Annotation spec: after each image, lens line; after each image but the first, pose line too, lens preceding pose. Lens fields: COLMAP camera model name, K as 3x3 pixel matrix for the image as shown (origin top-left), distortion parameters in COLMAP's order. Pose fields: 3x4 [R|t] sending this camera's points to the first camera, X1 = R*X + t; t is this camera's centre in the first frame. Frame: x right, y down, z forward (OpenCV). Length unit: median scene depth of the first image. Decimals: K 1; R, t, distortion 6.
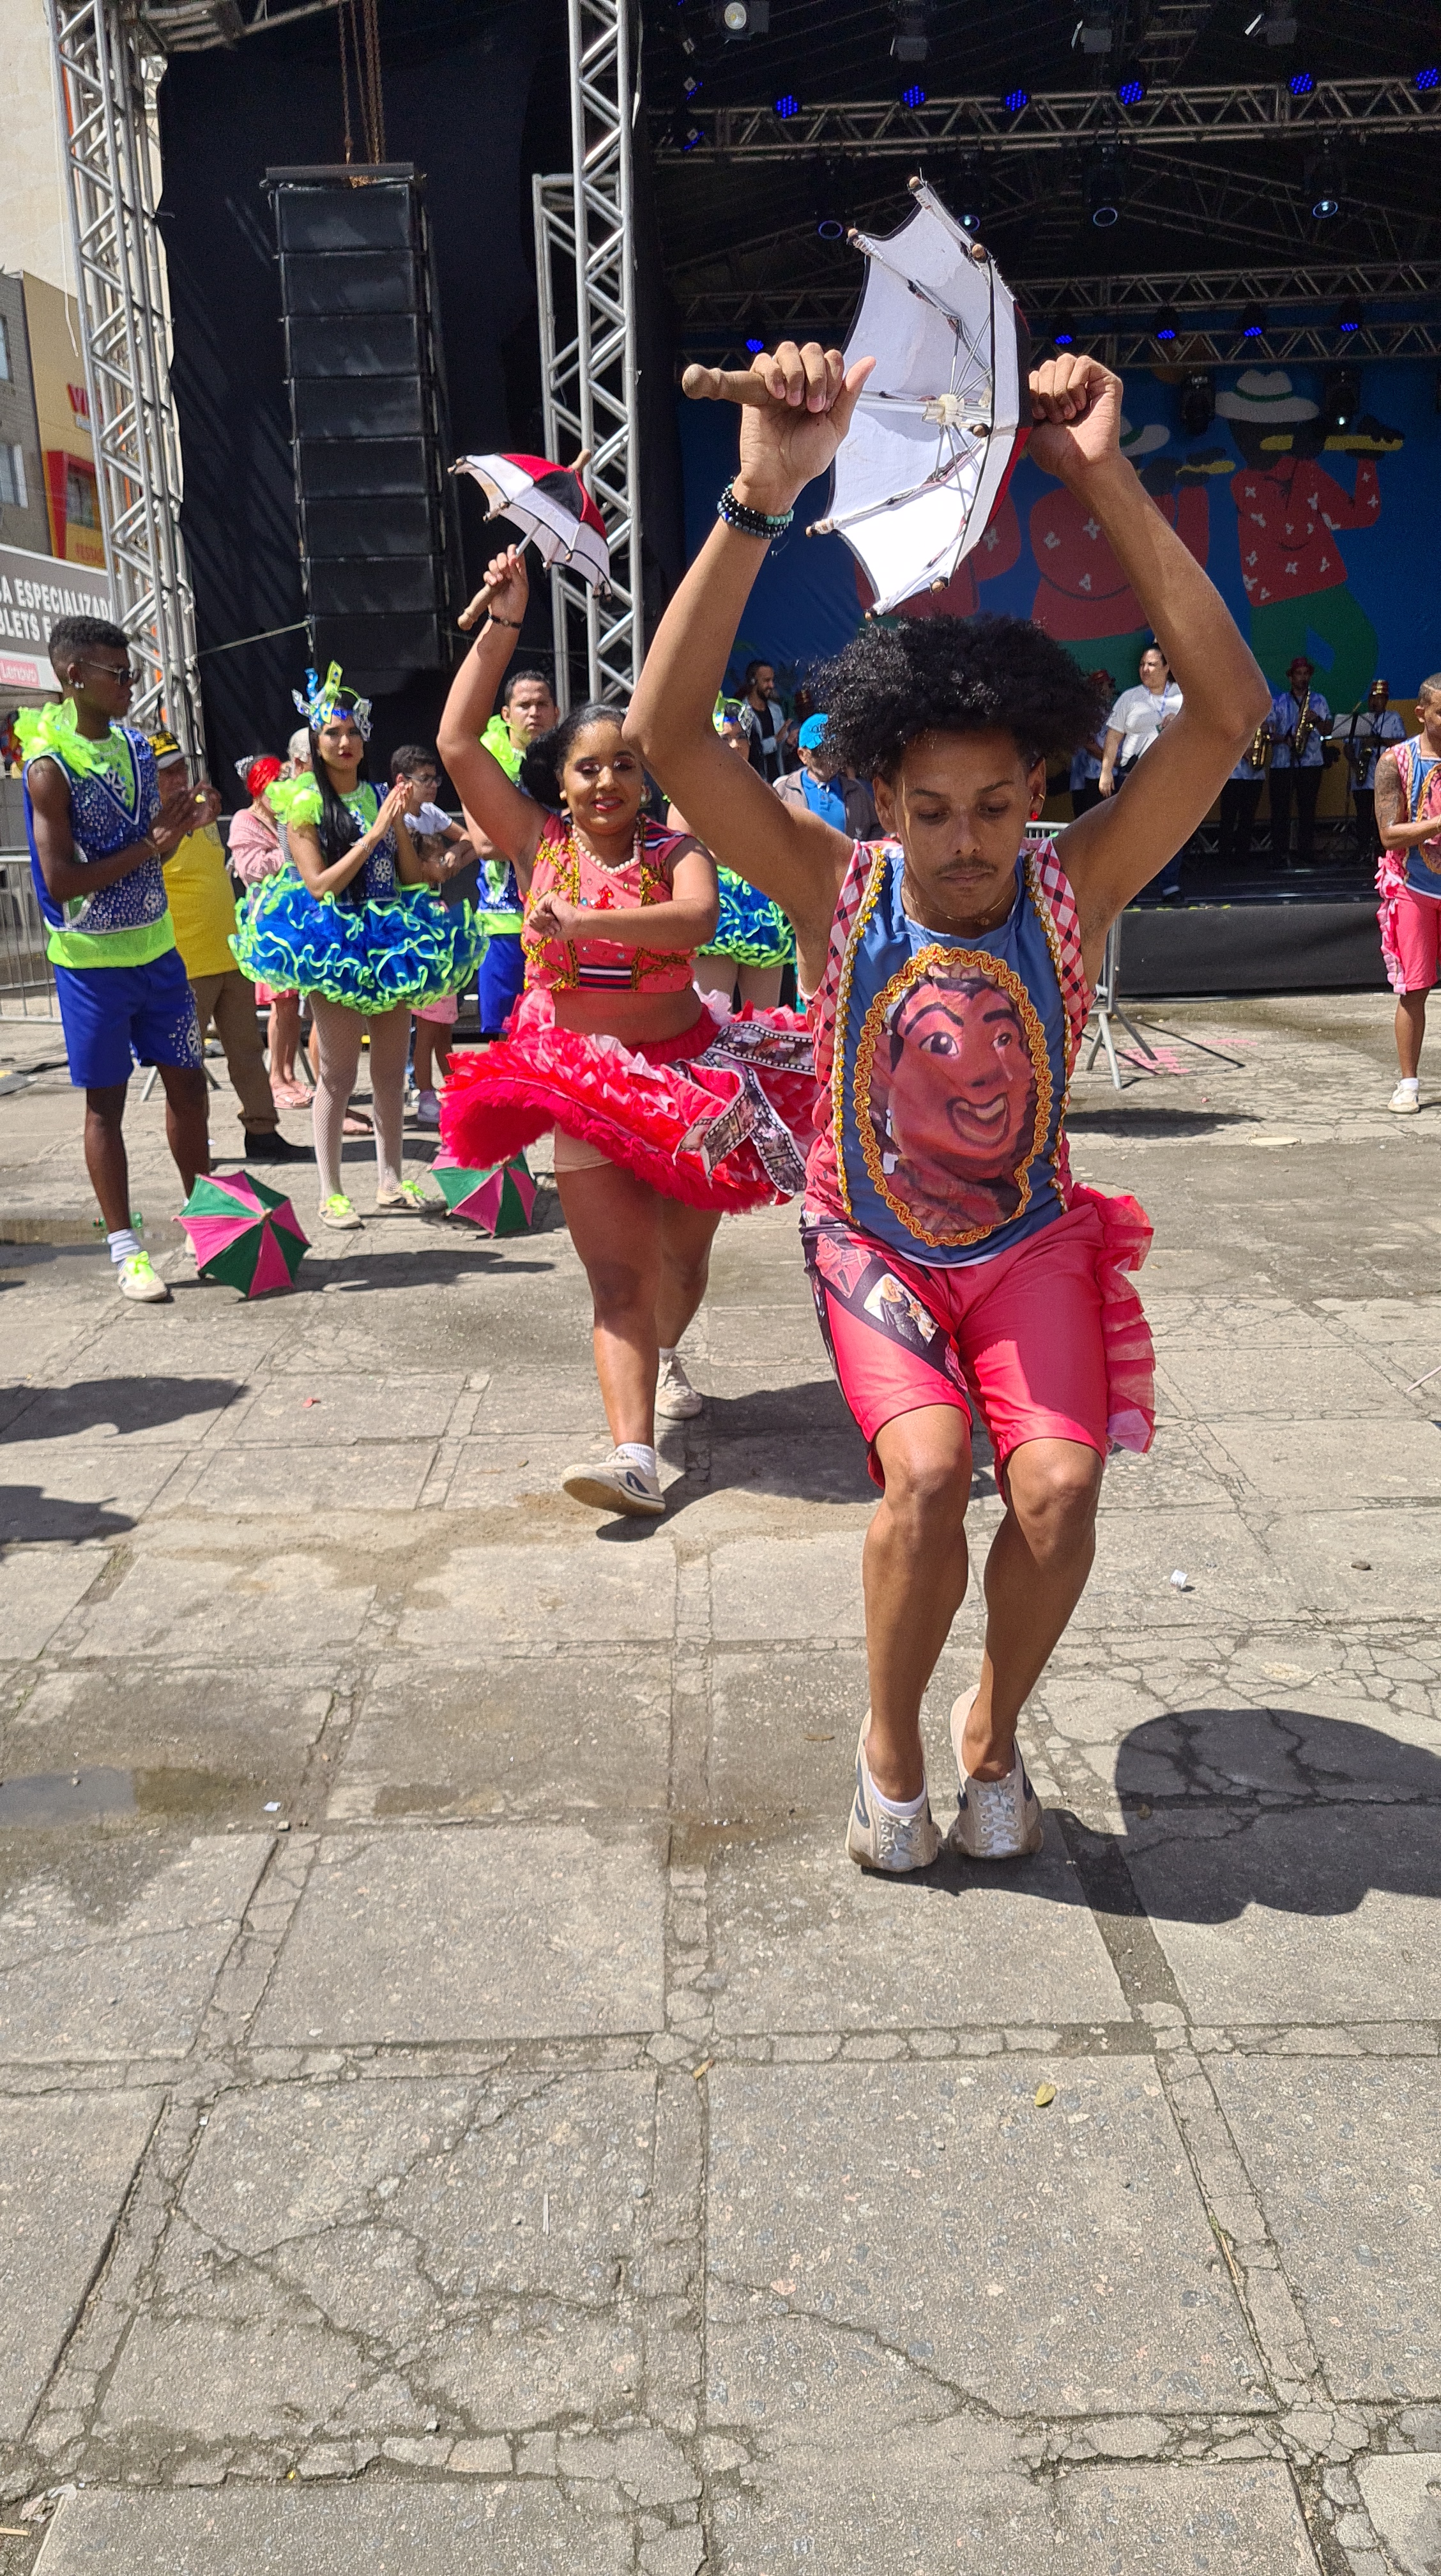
lens RADIAL K [[1953.6, 0, 706.4], [0, 1953.6, 1276.1], [0, 0, 1]] dist [0.067817, -0.050195]
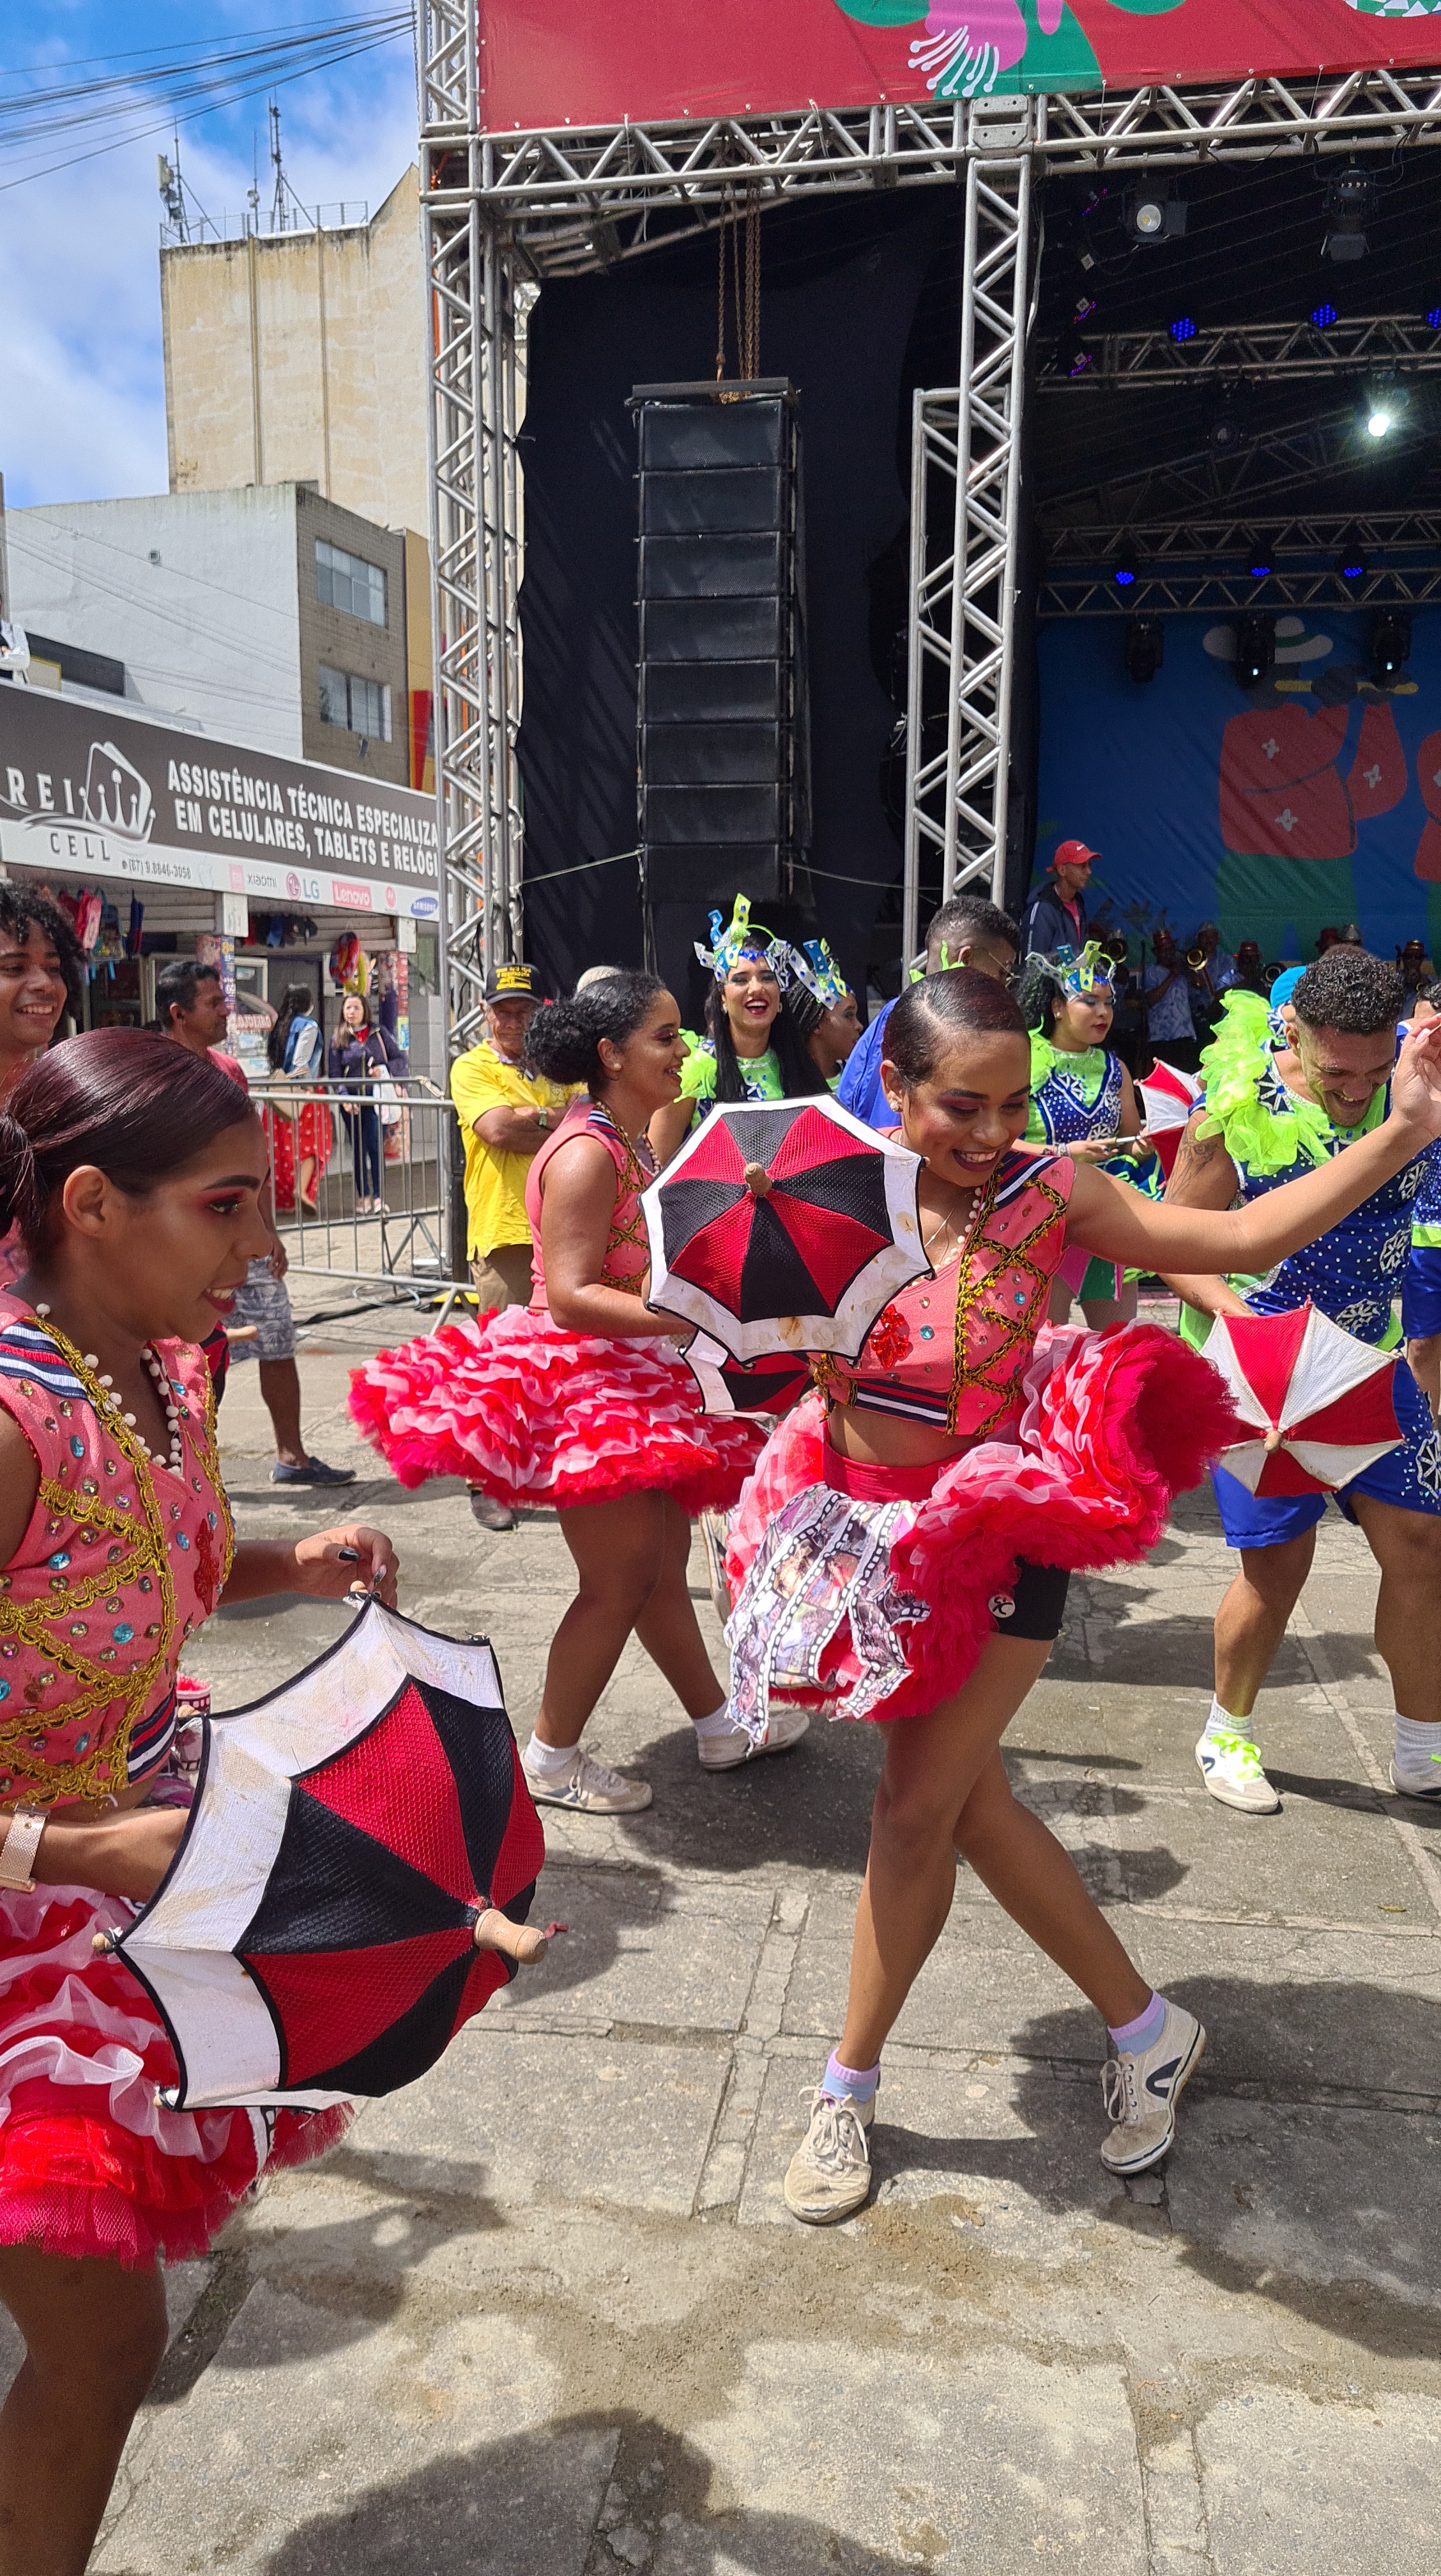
lens RADIAL K [[1953.6, 0, 703.7], [0, 1953.6, 1282.7], [0, 0, 1]] dist [0.067817, -0.050195]
pose [[0.987092, 0.052560, -0.151284, -0.022653], [-0.068255, 0.992594, -0.100492, -0.039902], [0.144882, 0.109521, 0.983369, 0.120429]]
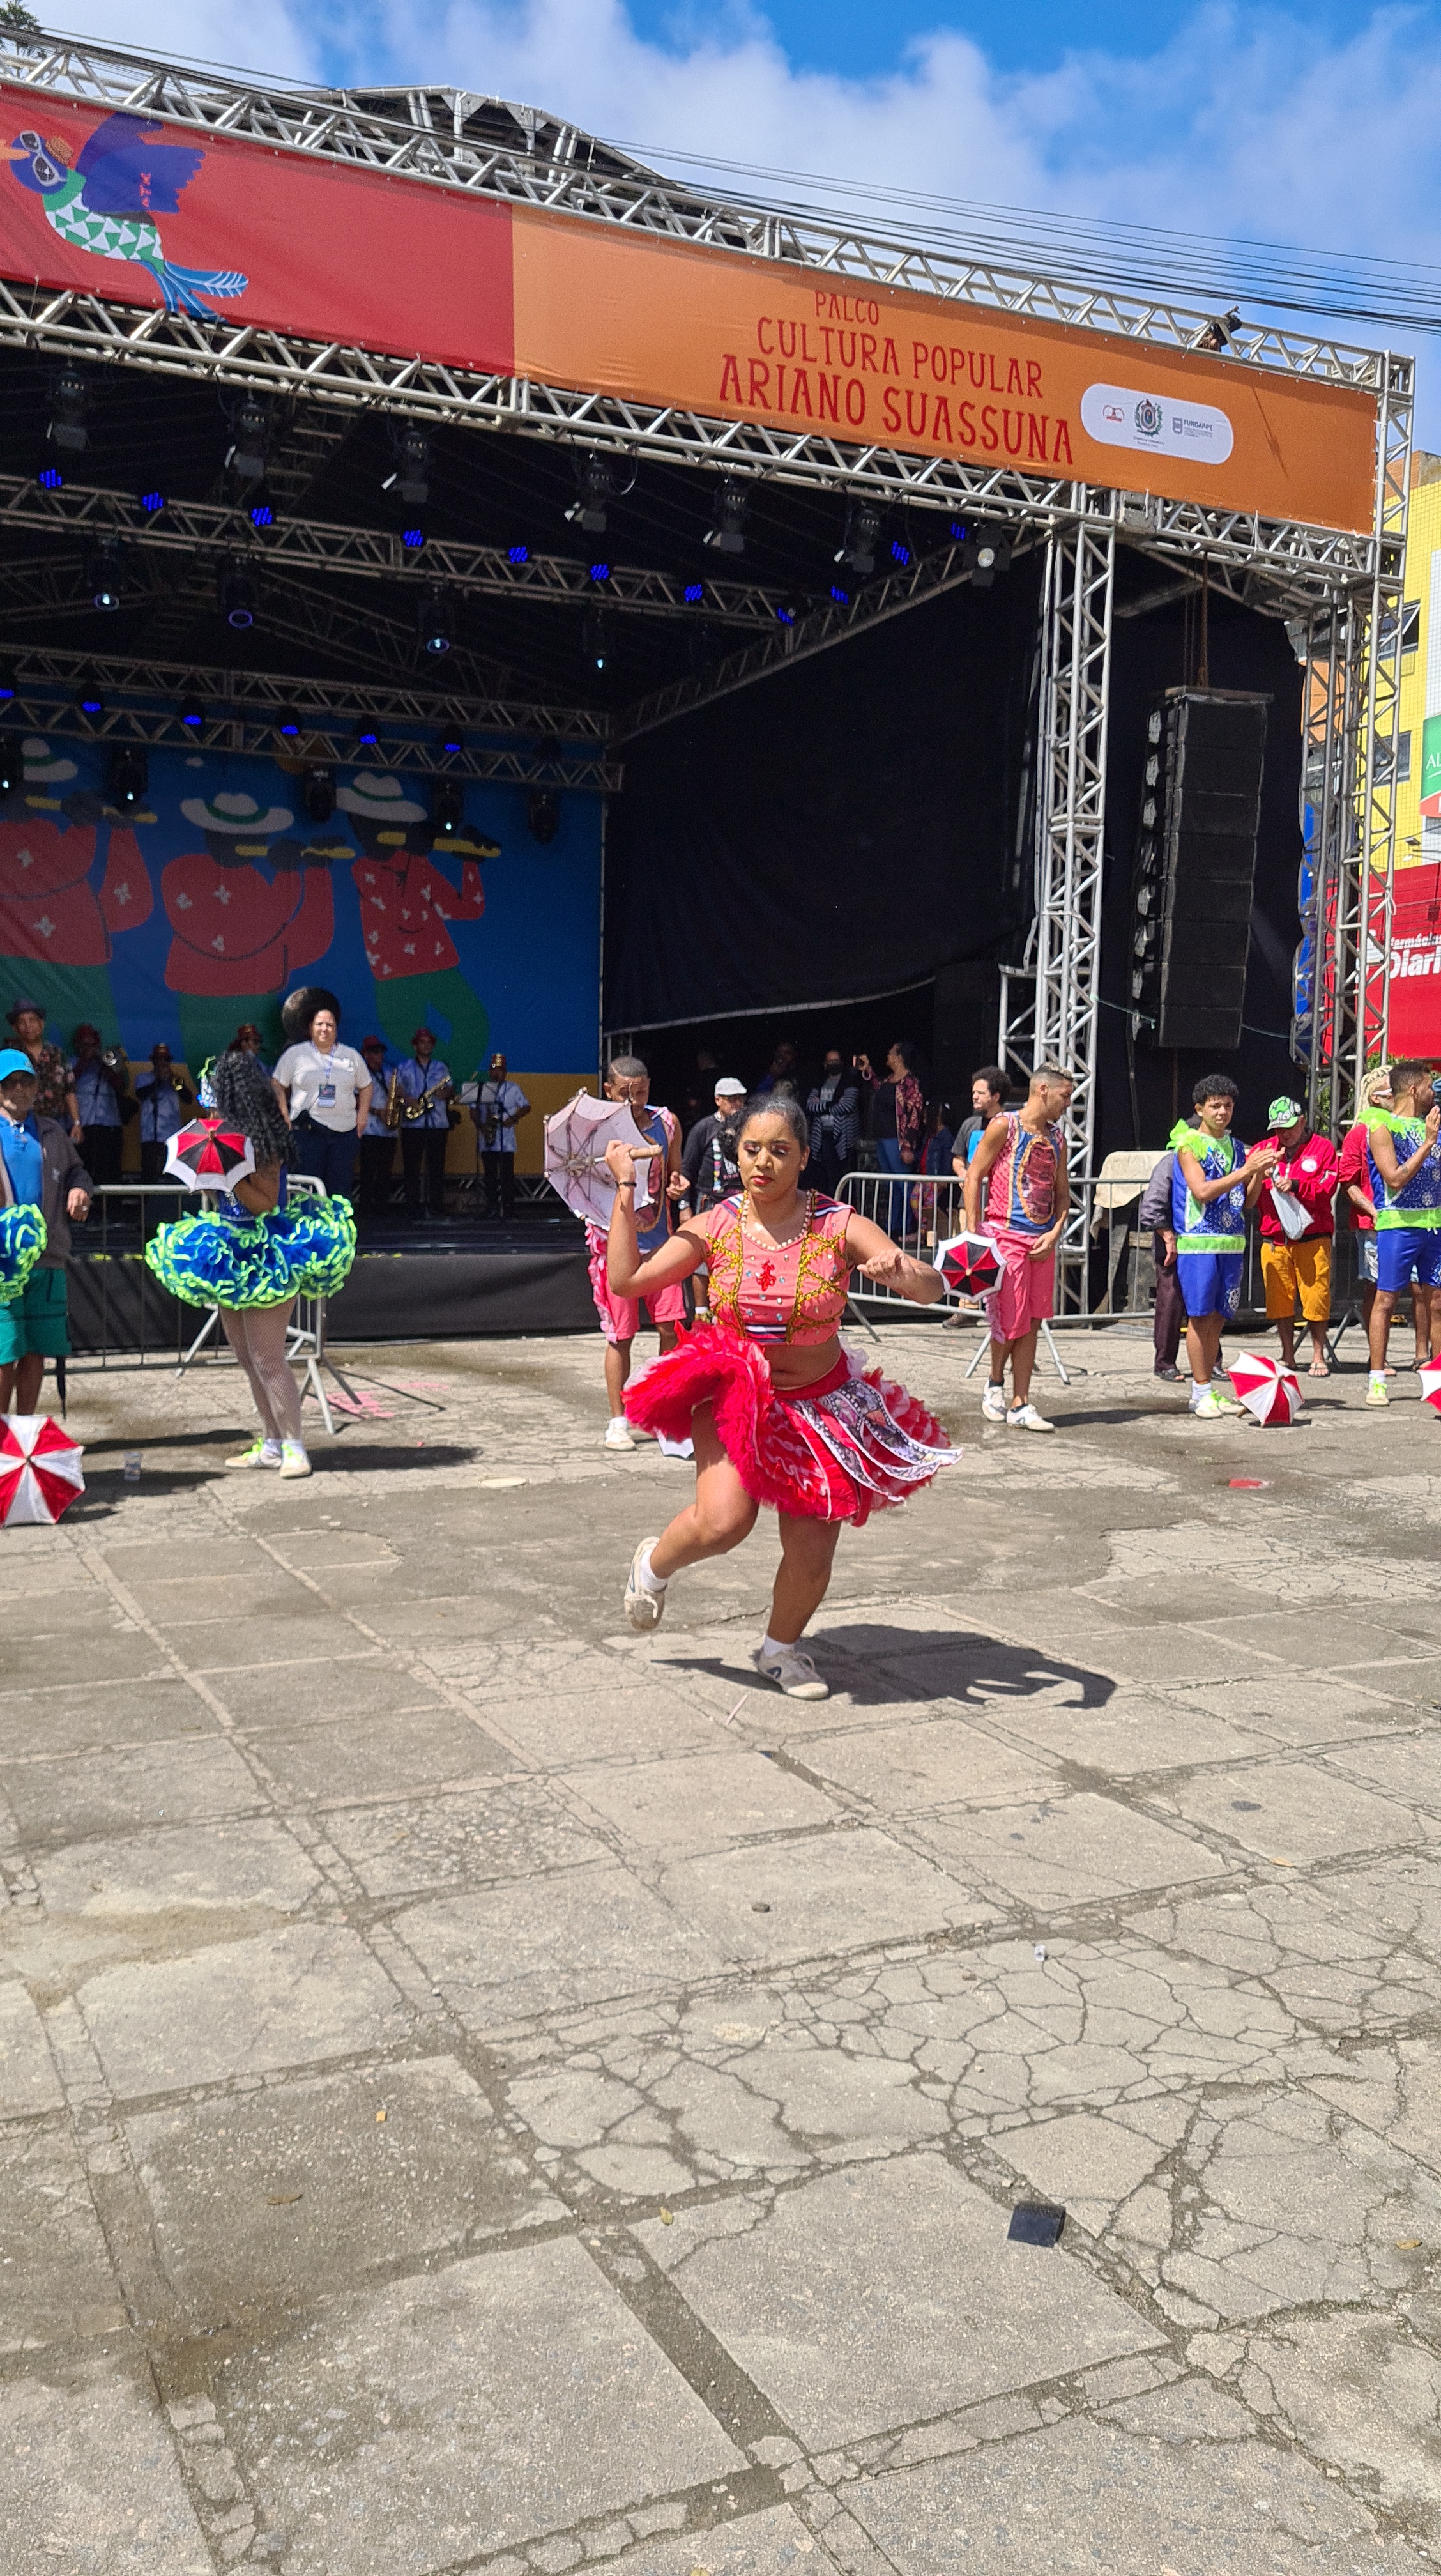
lens RADIAL K [[1953.6, 0, 693.3], [0, 1953.6, 1280.5], [0, 0, 1]] dist [0.067817, -0.050195]
pose [[0.902073, 0.012011, 0.431417, -0.042886], [0.061375, 0.985883, -0.155780, -0.004715], [-0.427198, 0.167003, 0.888601, 0.020079]]
